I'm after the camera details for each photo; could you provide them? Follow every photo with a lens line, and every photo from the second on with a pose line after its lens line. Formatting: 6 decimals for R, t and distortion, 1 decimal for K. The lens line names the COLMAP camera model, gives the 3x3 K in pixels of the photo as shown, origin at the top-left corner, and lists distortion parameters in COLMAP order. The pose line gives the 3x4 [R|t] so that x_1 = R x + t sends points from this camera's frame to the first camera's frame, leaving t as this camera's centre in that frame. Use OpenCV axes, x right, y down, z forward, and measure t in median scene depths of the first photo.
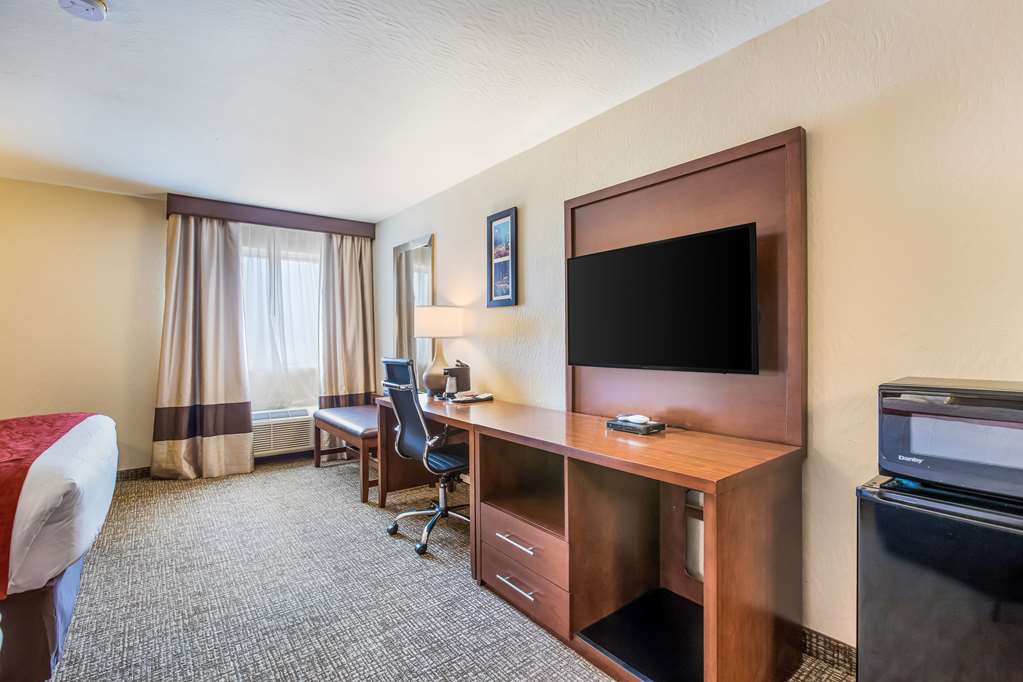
lens RADIAL K [[490.4, 0, 531.3], [0, 490.4, 342.6], [0, 0, 1]] dist [-0.041906, 0.014507]
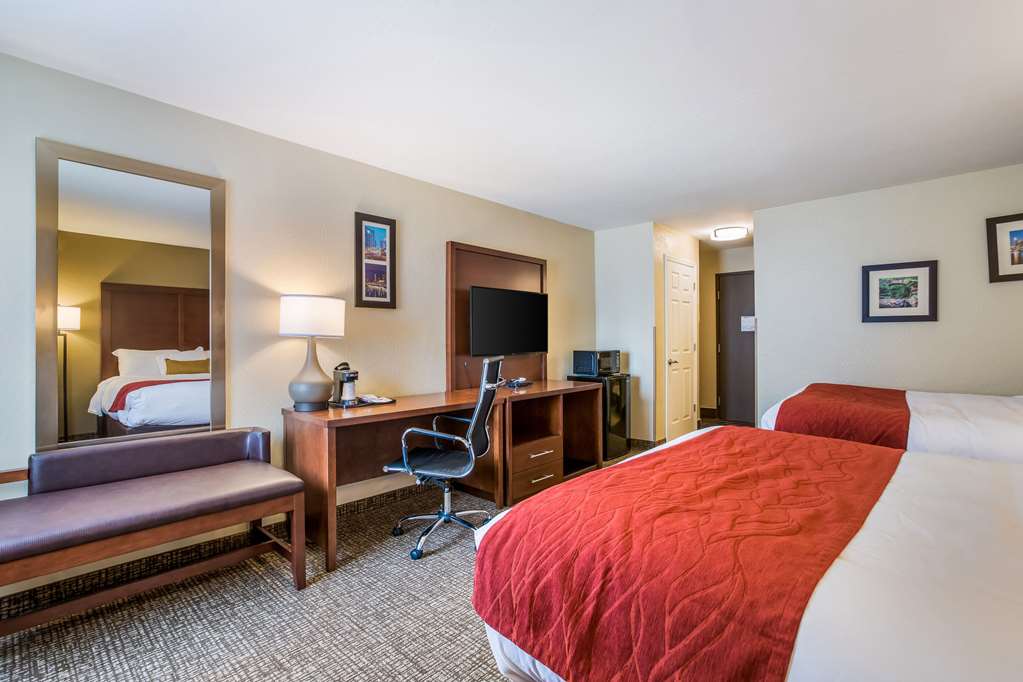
lens RADIAL K [[490.4, 0, 509.5], [0, 490.4, 335.4], [0, 0, 1]] dist [-0.011220, 0.021908]
pose [[-0.143928, 0.011835, 0.989517, -1.142552], [0.014298, 0.999849, -0.009879, -0.000589], [-0.989485, 0.012727, -0.144075, 0.887616]]
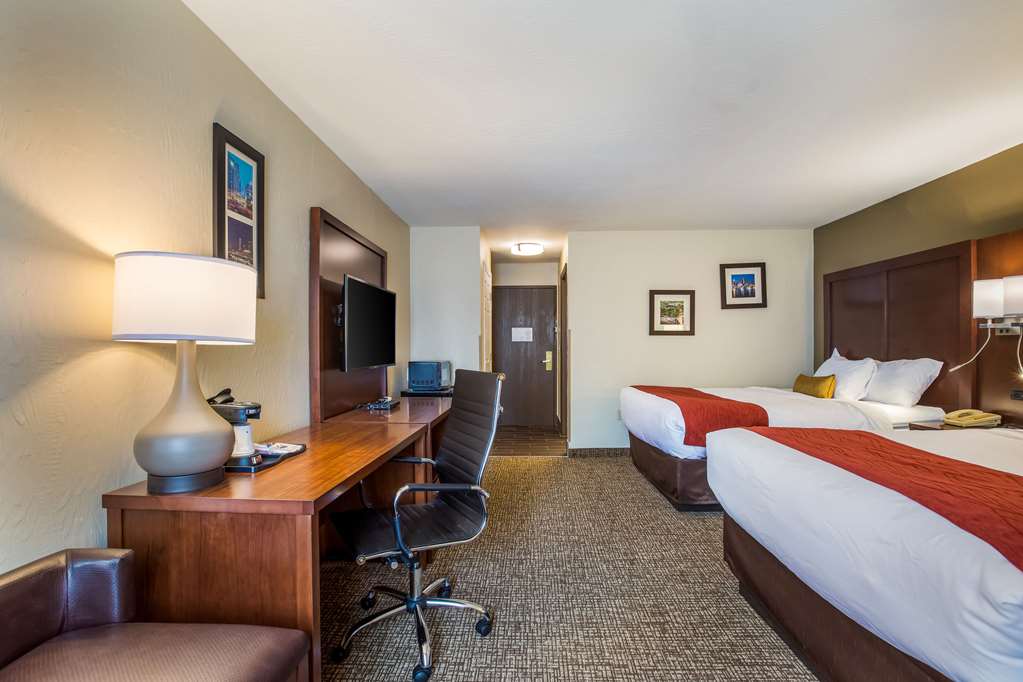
lens RADIAL K [[490.2, 0, 514.8], [0, 490.2, 345.5], [0, 0, 1]] dist [-0.029149, 0.029377]
pose [[-0.754828, 0.011695, 0.655818, -0.733693], [0.013273, 0.999909, -0.002555, -0.002968], [-0.655788, 0.006776, -0.754915, 1.259202]]
